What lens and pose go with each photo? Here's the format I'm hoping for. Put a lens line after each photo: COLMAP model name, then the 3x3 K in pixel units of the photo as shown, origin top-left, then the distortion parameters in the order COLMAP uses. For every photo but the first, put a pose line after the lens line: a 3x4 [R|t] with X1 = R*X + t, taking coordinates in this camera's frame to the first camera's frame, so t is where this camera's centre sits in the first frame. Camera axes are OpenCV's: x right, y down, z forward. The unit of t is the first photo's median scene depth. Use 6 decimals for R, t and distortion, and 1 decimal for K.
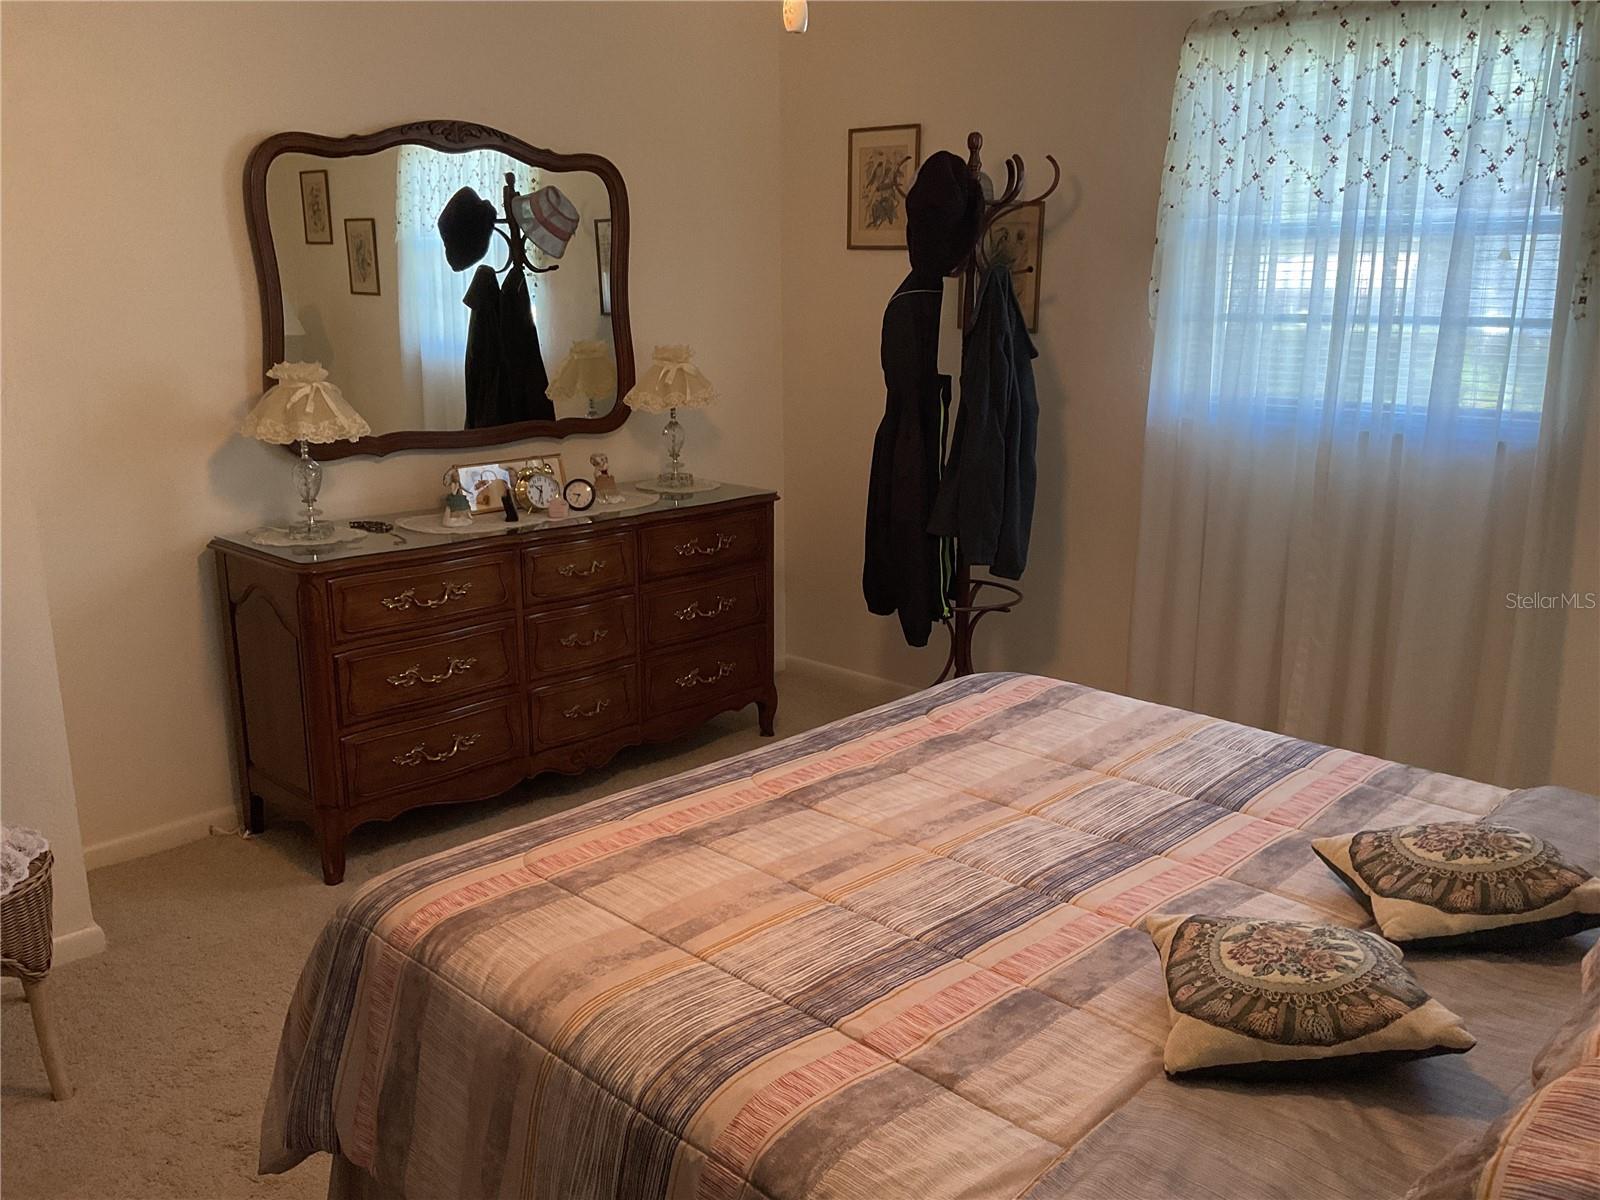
lens RADIAL K [[1340.7, 0, 802.8], [0, 1340.7, 608.8], [0, 0, 1]] dist [0.017851, -0.005823]
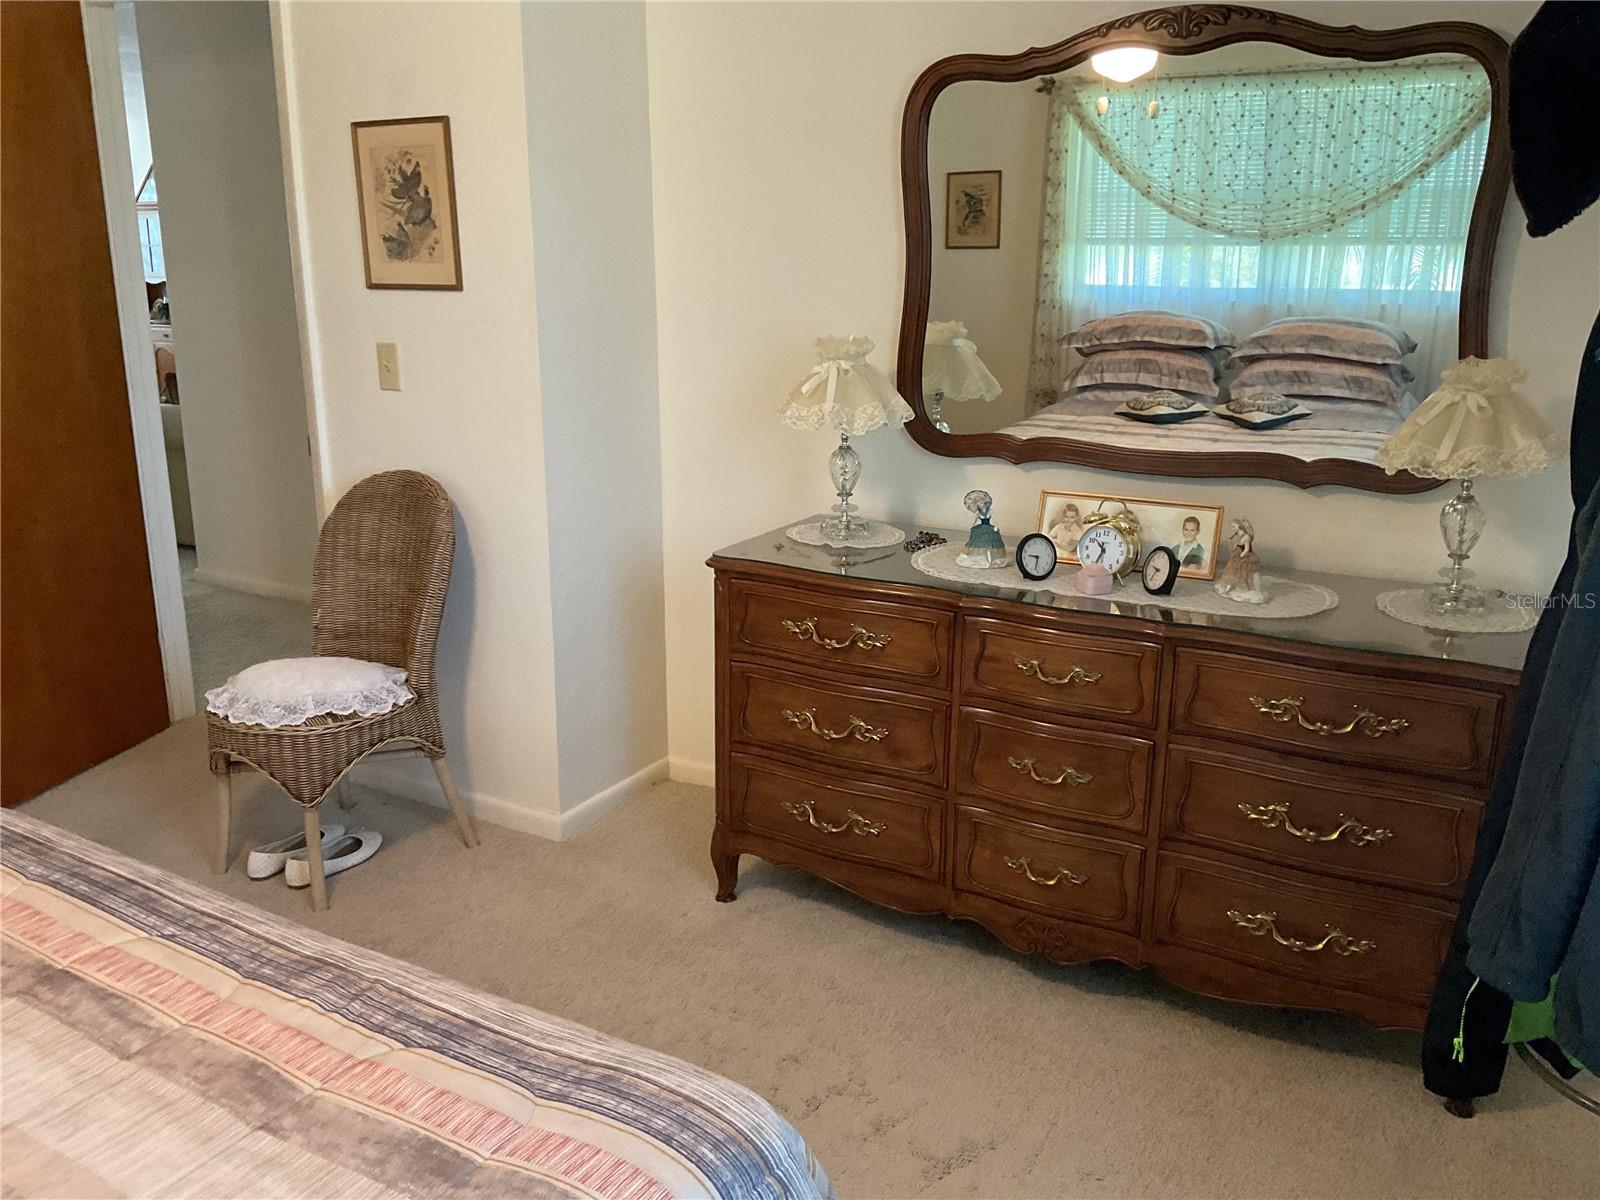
lens RADIAL K [[1340.7, 0, 800.6], [0, 1340.7, 588.3], [0, 0, 1]] dist [0.017851, -0.005823]
pose [[0.226997, 0.256988, -0.939377, 0.485219], [-0.224566, 0.952376, 0.206278, -0.204416], [0.947651, 0.164128, 0.273897, 0.776266]]
